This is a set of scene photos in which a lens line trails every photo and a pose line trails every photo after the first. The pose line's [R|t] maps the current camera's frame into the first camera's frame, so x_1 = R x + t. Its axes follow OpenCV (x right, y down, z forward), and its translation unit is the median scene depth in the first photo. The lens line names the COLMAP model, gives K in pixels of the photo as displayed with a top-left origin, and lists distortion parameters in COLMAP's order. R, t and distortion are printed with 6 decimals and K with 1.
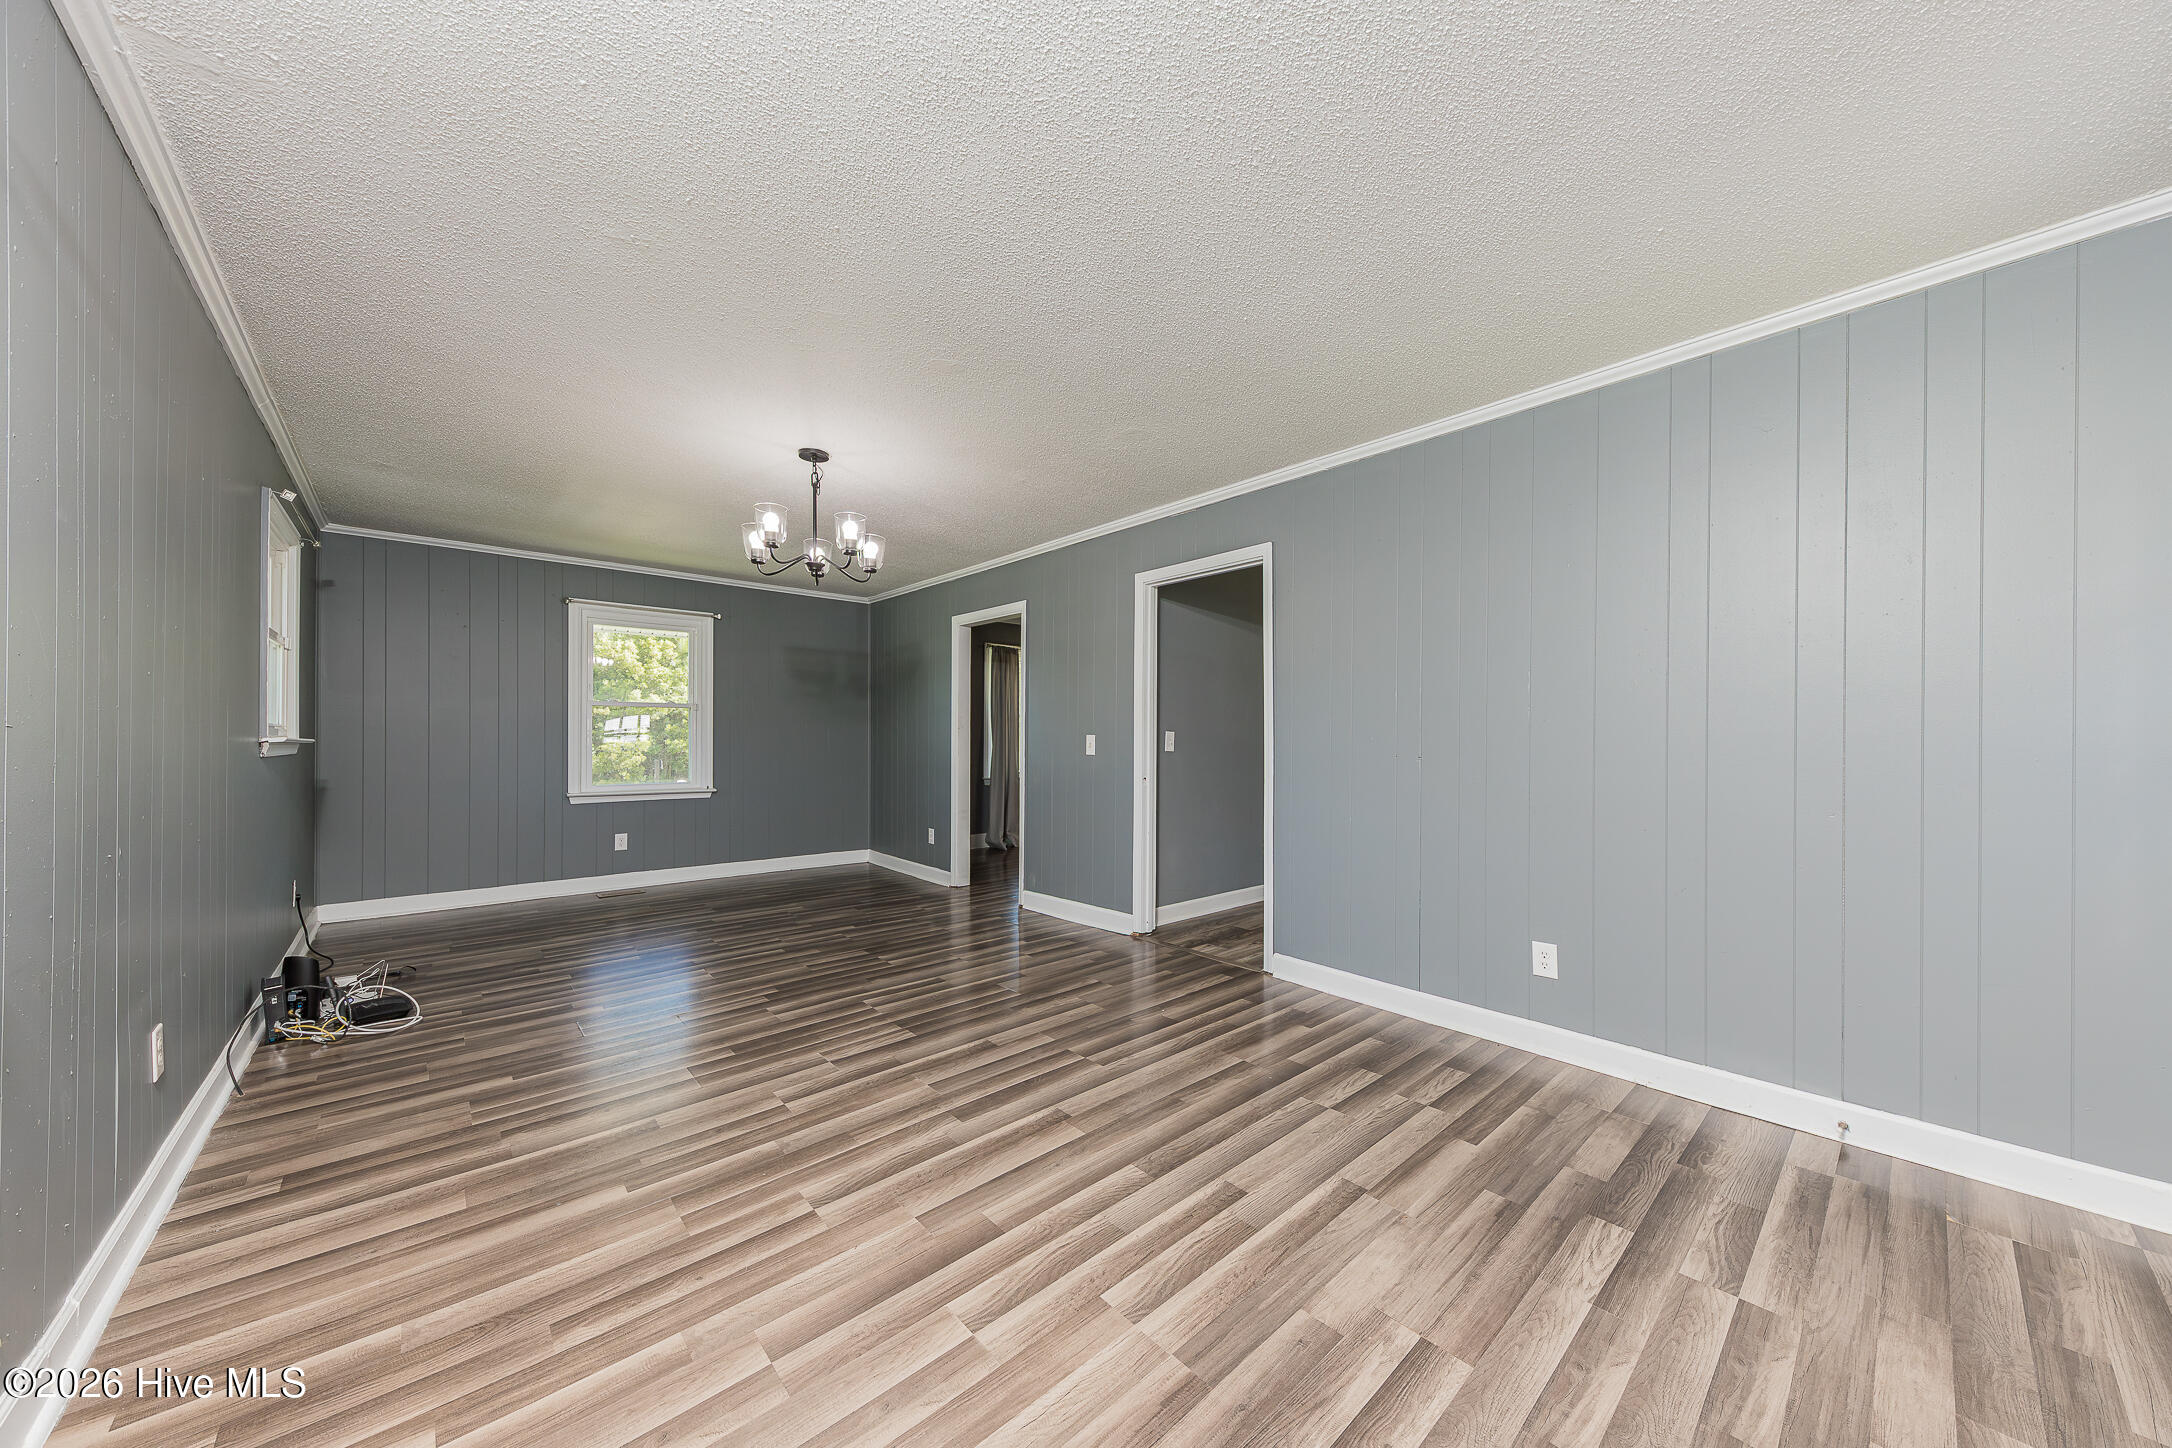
lens RADIAL K [[751.0, 0, 1115.5], [0, 751.0, 732.4], [0, 0, 1]] dist [0.015811, -0.006384]
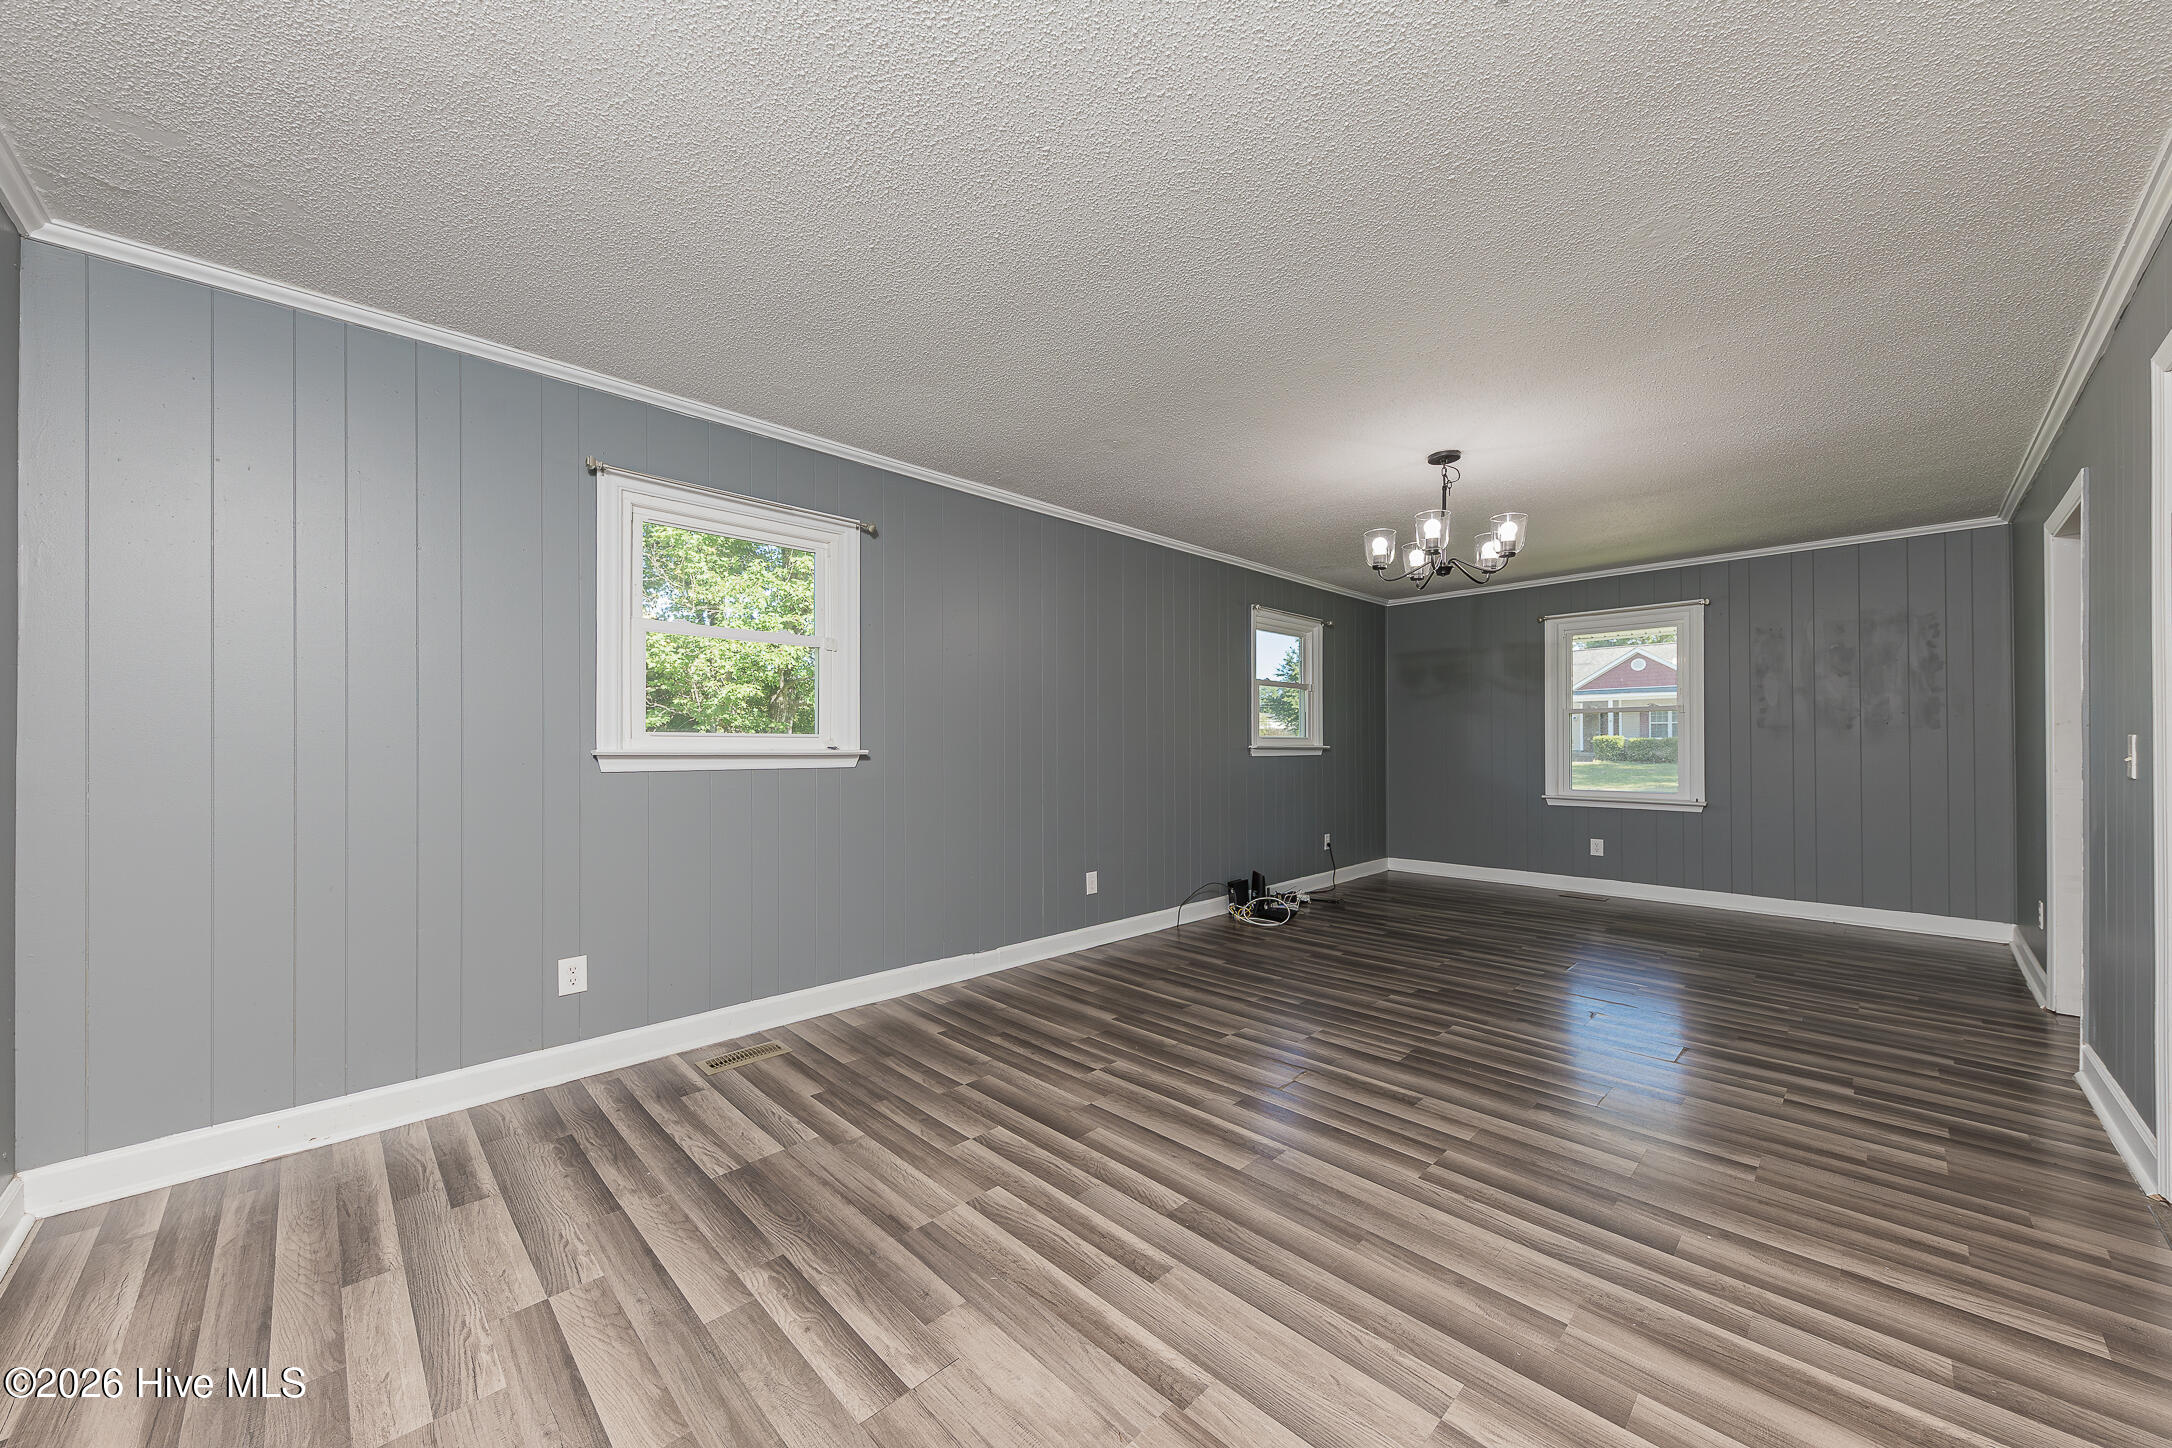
lens RADIAL K [[756.2, 0, 1093.7], [0, 756.2, 731.0], [0, 0, 1]] dist [0.016163, -0.006439]
pose [[0.046080, -0.020307, -0.998731, 0.756611], [0.010404, 0.999749, -0.019848, 0.007637], [0.998884, -0.009476, 0.046280, 0.660099]]
